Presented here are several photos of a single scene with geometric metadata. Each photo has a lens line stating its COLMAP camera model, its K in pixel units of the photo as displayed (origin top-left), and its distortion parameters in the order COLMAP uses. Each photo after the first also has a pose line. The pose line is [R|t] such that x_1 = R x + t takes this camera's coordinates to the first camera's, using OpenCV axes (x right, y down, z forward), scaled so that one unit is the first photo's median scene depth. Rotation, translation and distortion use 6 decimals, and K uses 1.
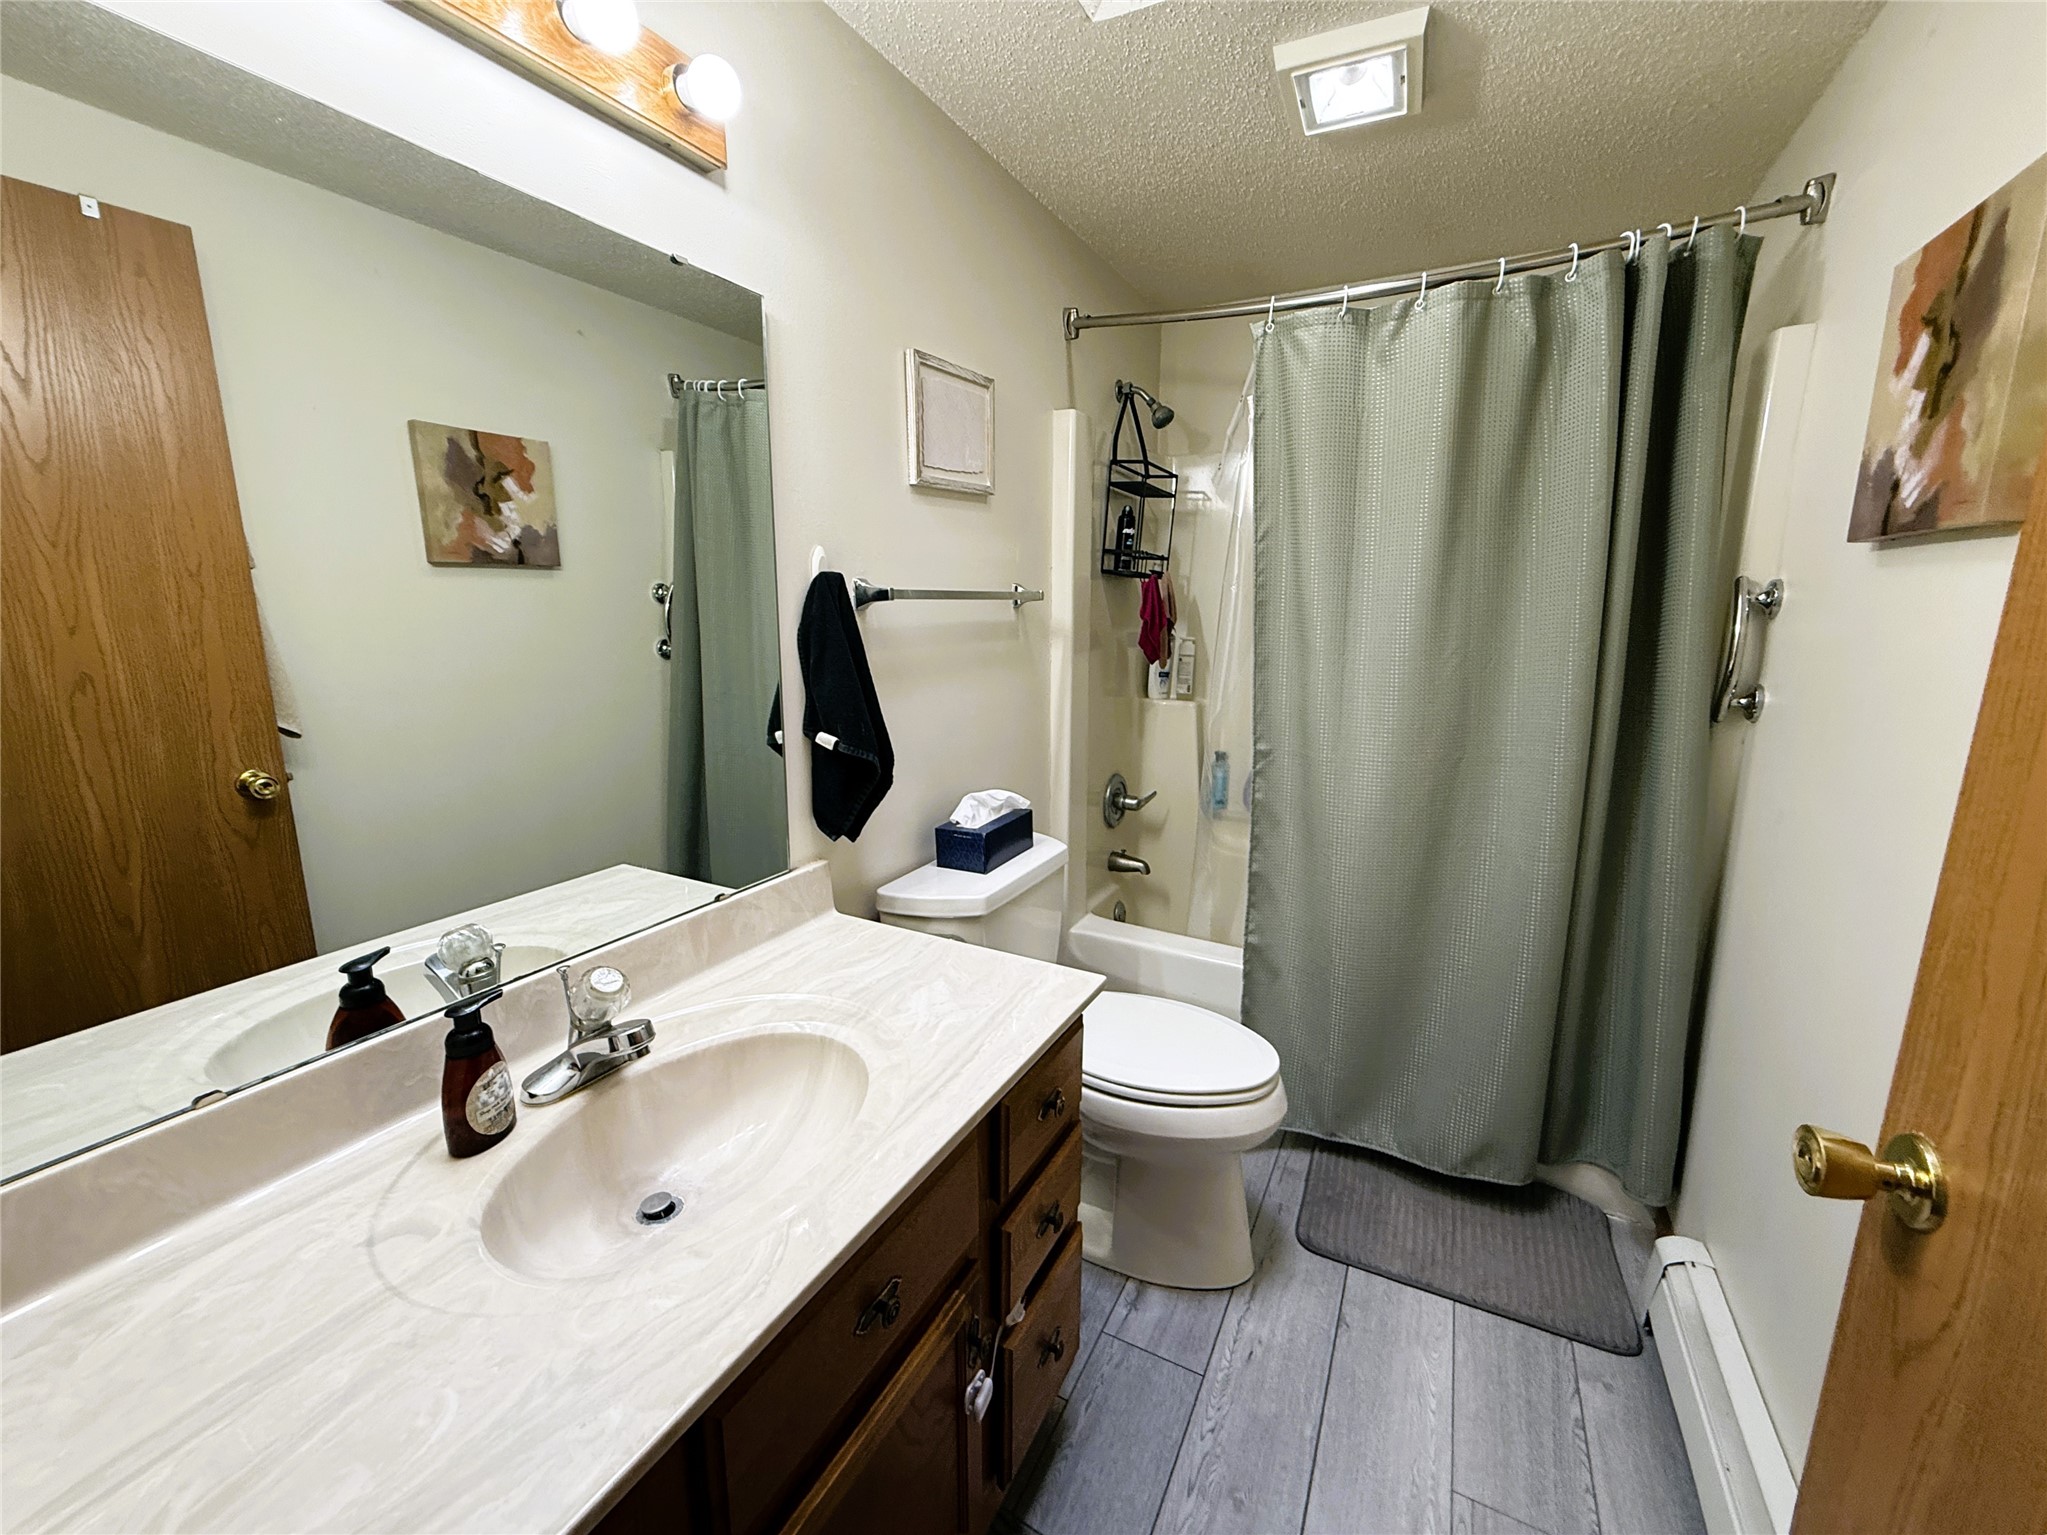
lens RADIAL K [[822.7, 0, 1023.5], [0, 822.7, 767.5], [0, 0, 1]] dist [-0.001003, -0.000270]
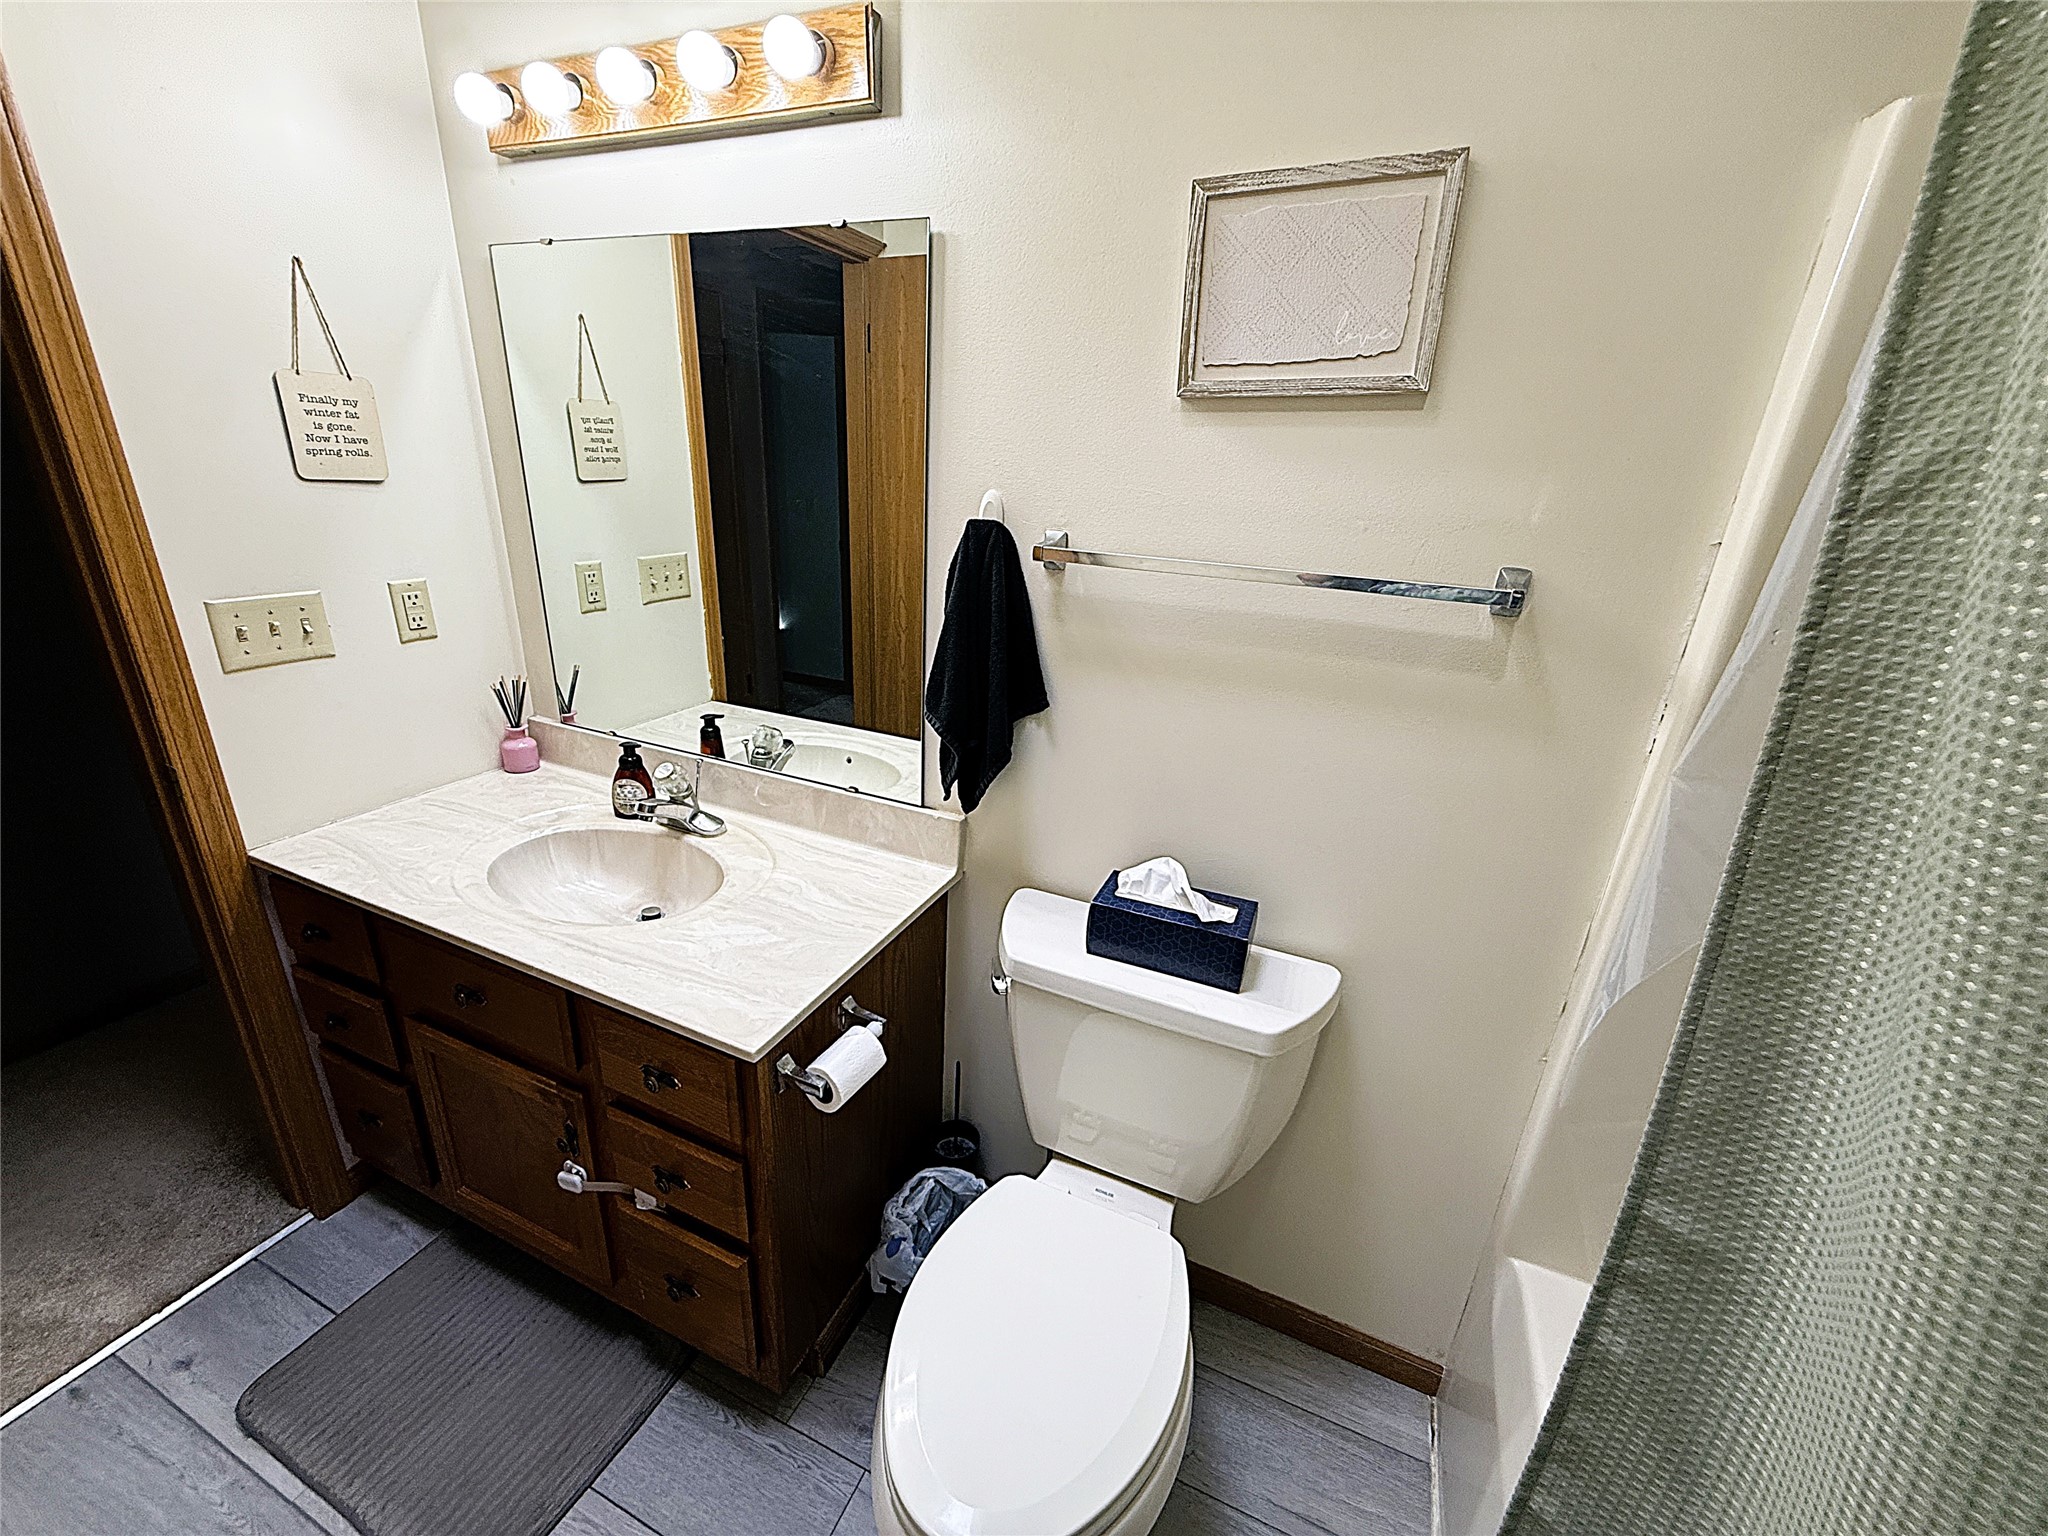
lens RADIAL K [[818.9, 0, 1024.0], [0, 818.9, 768.0], [0, 0, 1]] dist [-0.001805, -0.000135]
pose [[0.061183, 0.343520, -0.937150, 0.606452], [-0.244465, 0.915469, 0.319613, -0.252049], [0.967726, 0.209546, 0.139990, 0.854530]]
